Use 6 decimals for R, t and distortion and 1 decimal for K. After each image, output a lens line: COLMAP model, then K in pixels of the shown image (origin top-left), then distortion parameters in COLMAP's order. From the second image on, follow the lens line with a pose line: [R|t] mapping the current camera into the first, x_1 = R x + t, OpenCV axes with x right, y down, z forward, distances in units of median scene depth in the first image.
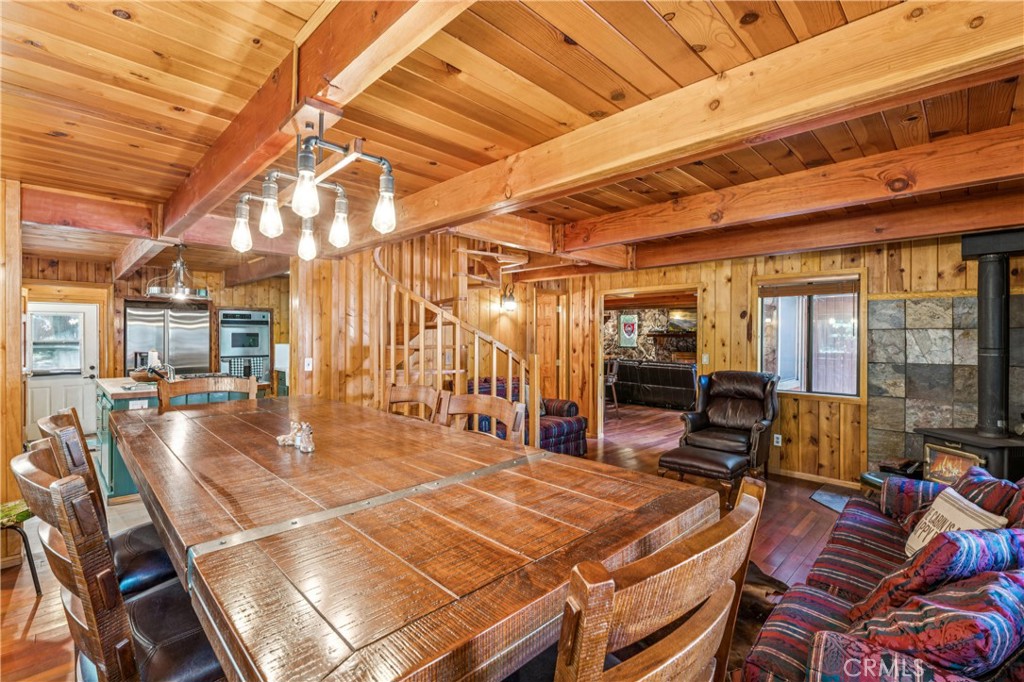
lens RADIAL K [[467.5, 0, 512.0], [0, 467.5, 338.5], [0, 0, 1]] dist [-0.001252, -0.000525]
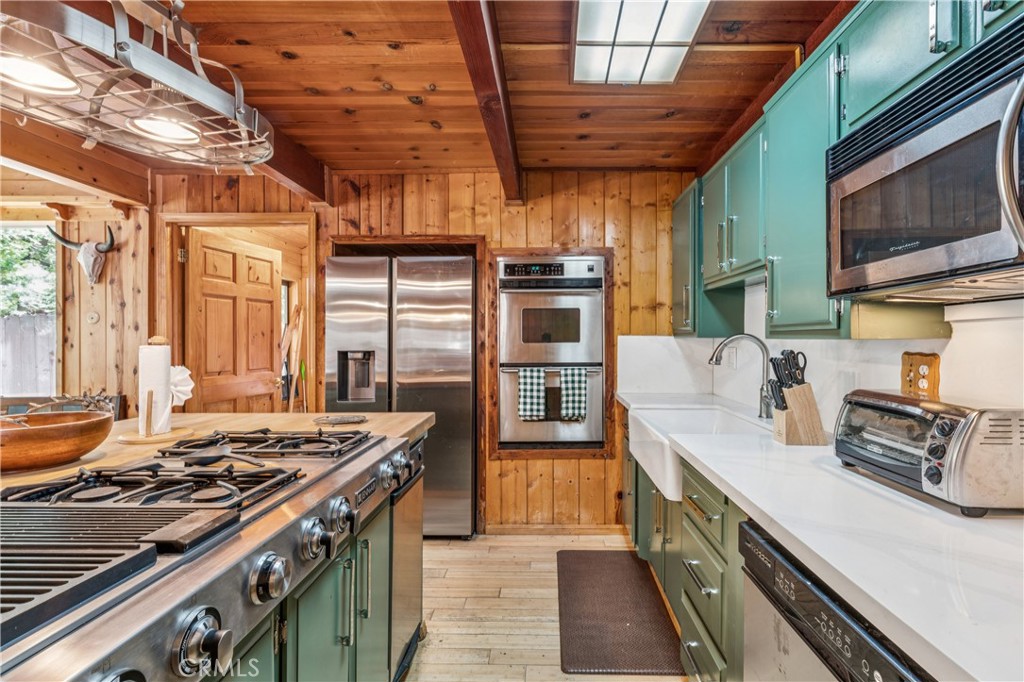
lens RADIAL K [[467.5, 0, 515.3], [0, 467.5, 338.1], [0, 0, 1]] dist [-0.001252, -0.000525]
pose [[0.700014, -0.000587, -0.714129, -0.301155], [-0.002866, 0.999989, -0.003631, 0.016560], [0.714124, 0.004589, 0.700005, 0.702001]]
